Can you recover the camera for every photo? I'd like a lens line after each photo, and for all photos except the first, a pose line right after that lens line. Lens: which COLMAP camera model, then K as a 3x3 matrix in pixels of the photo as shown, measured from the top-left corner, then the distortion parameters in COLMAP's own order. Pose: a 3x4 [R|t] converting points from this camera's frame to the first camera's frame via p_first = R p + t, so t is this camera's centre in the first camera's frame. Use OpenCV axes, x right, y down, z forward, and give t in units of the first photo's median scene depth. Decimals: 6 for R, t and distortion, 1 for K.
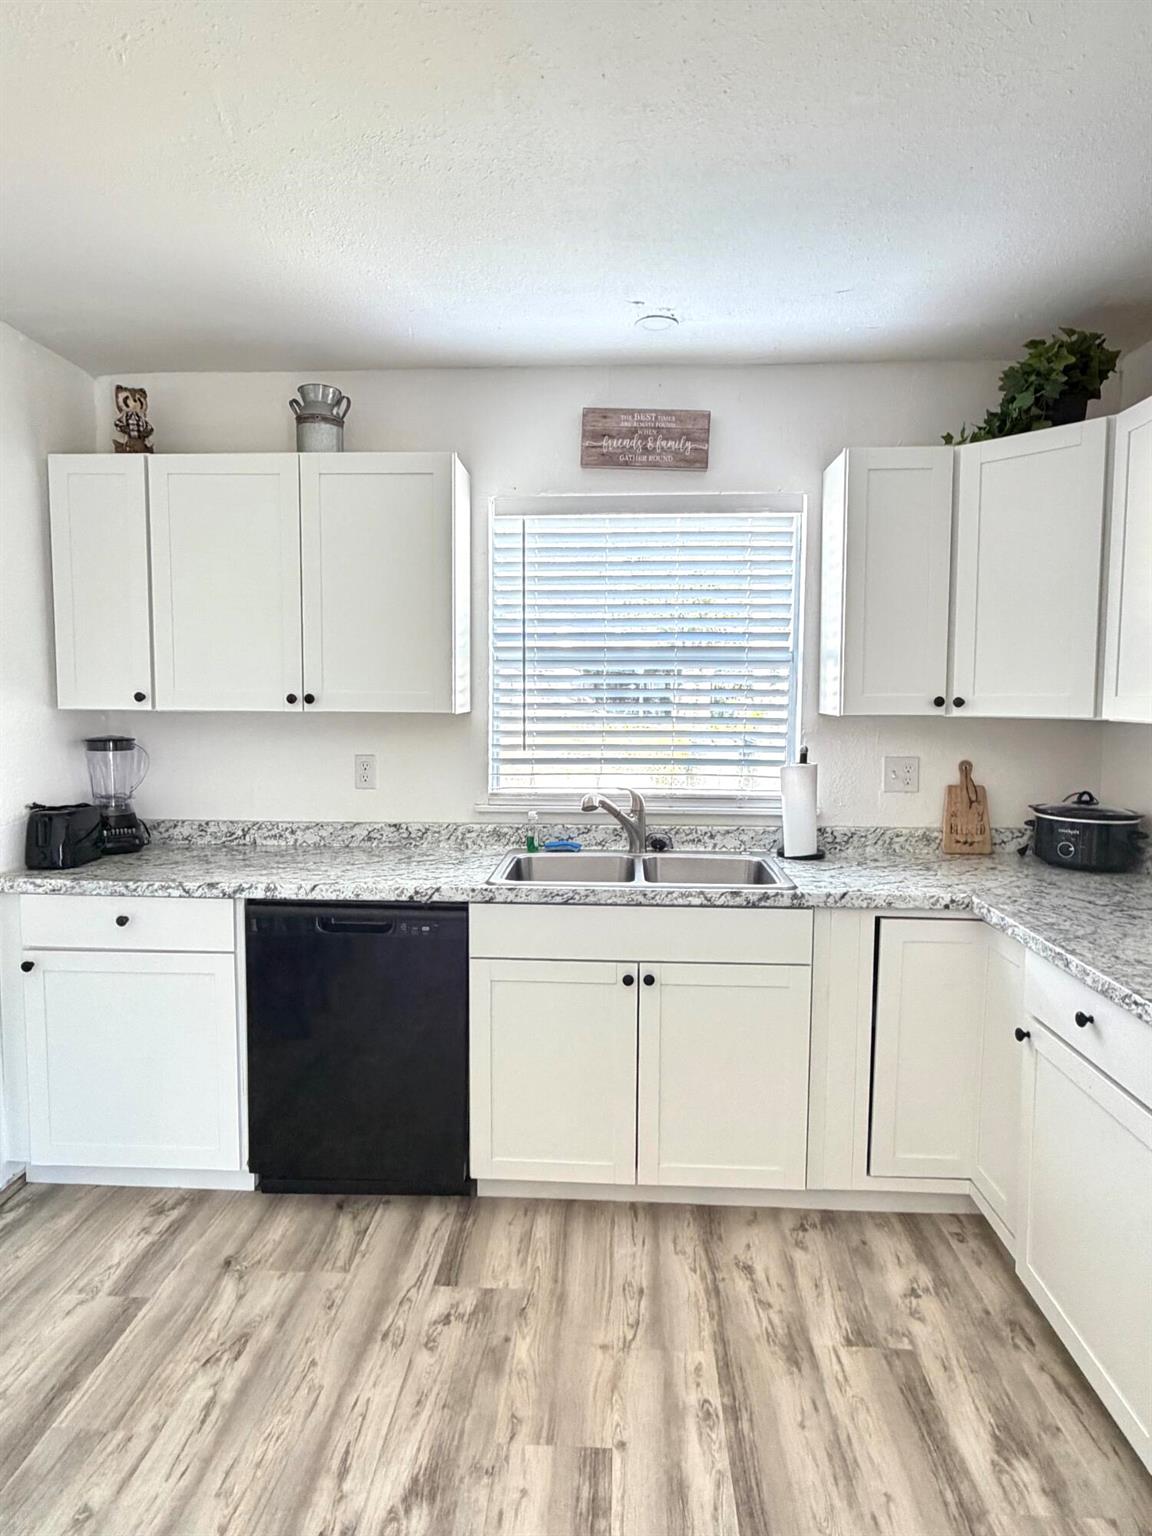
lens RADIAL K [[895.6, 0, 585.6], [0, 895.6, 777.1], [0, 0, 1]] dist [-0.003956, -0.000301]
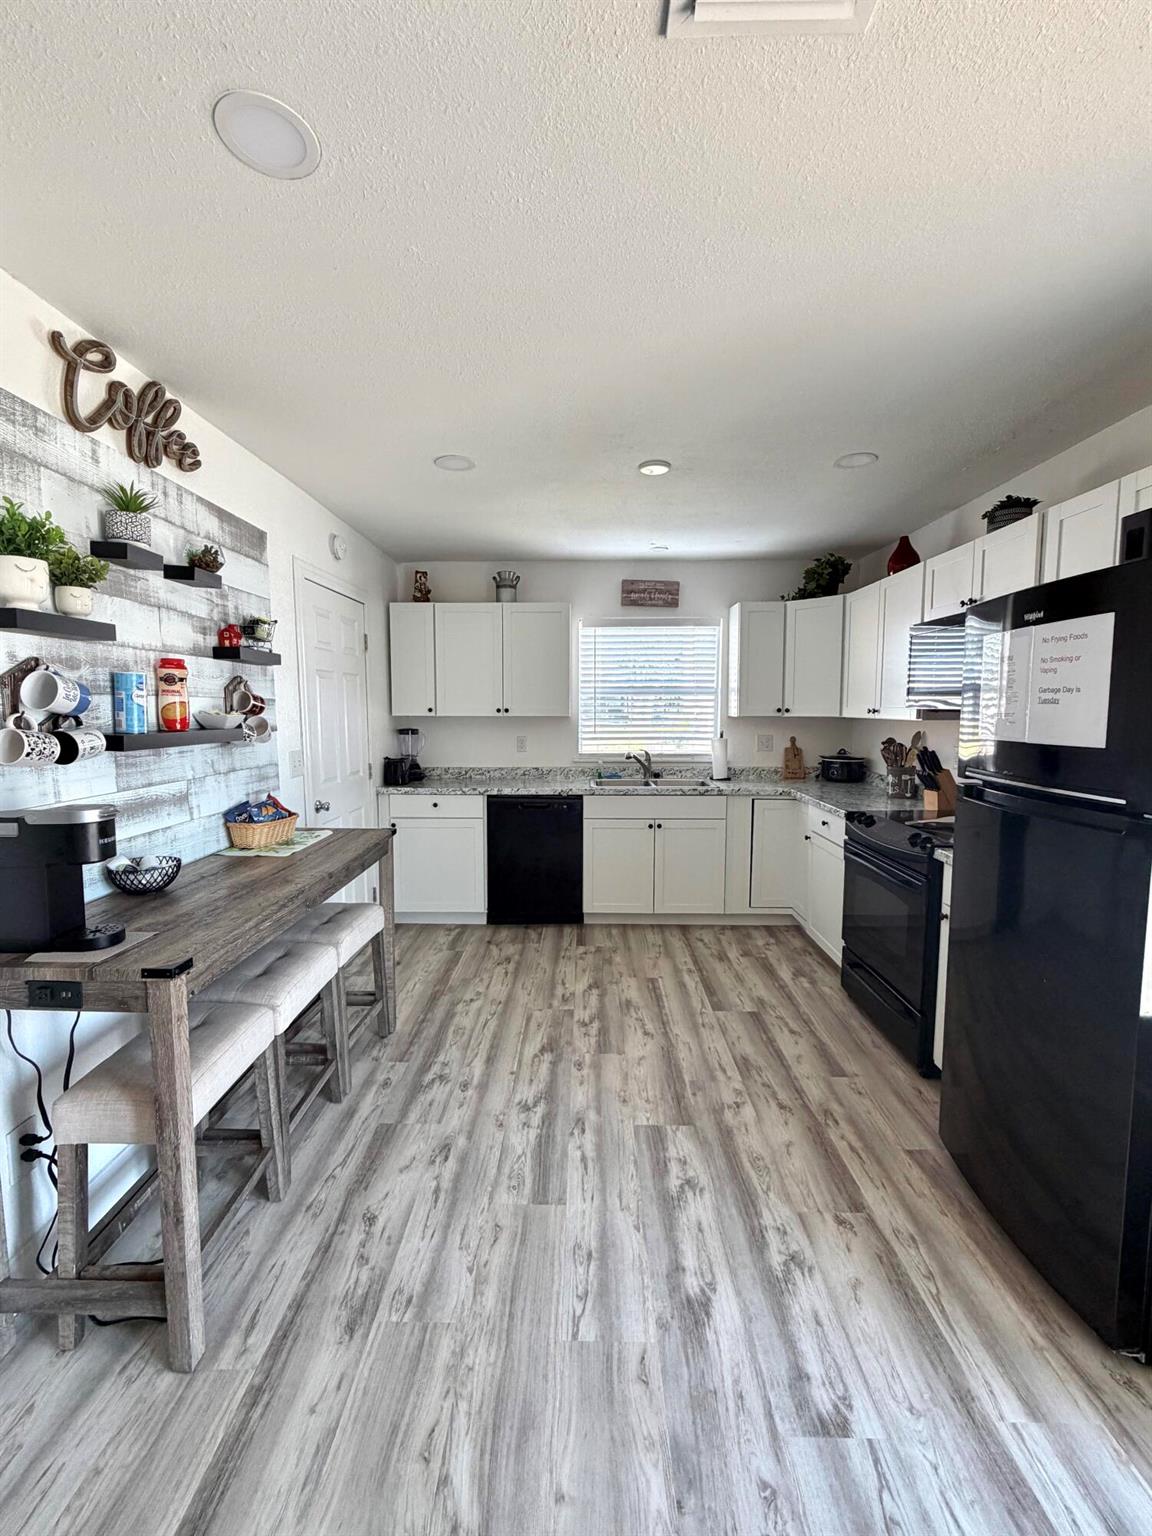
lens RADIAL K [[614.0, 0, 582.7], [0, 614.0, 772.7], [0, 0, 1]] dist [-0.003096, -0.001289]
pose [[0.999569, -0.008407, 0.028139, -0.171532], [0.008114, 0.999912, 0.010493, 0.060201], [-0.028224, -0.010260, 0.999549, -0.613910]]
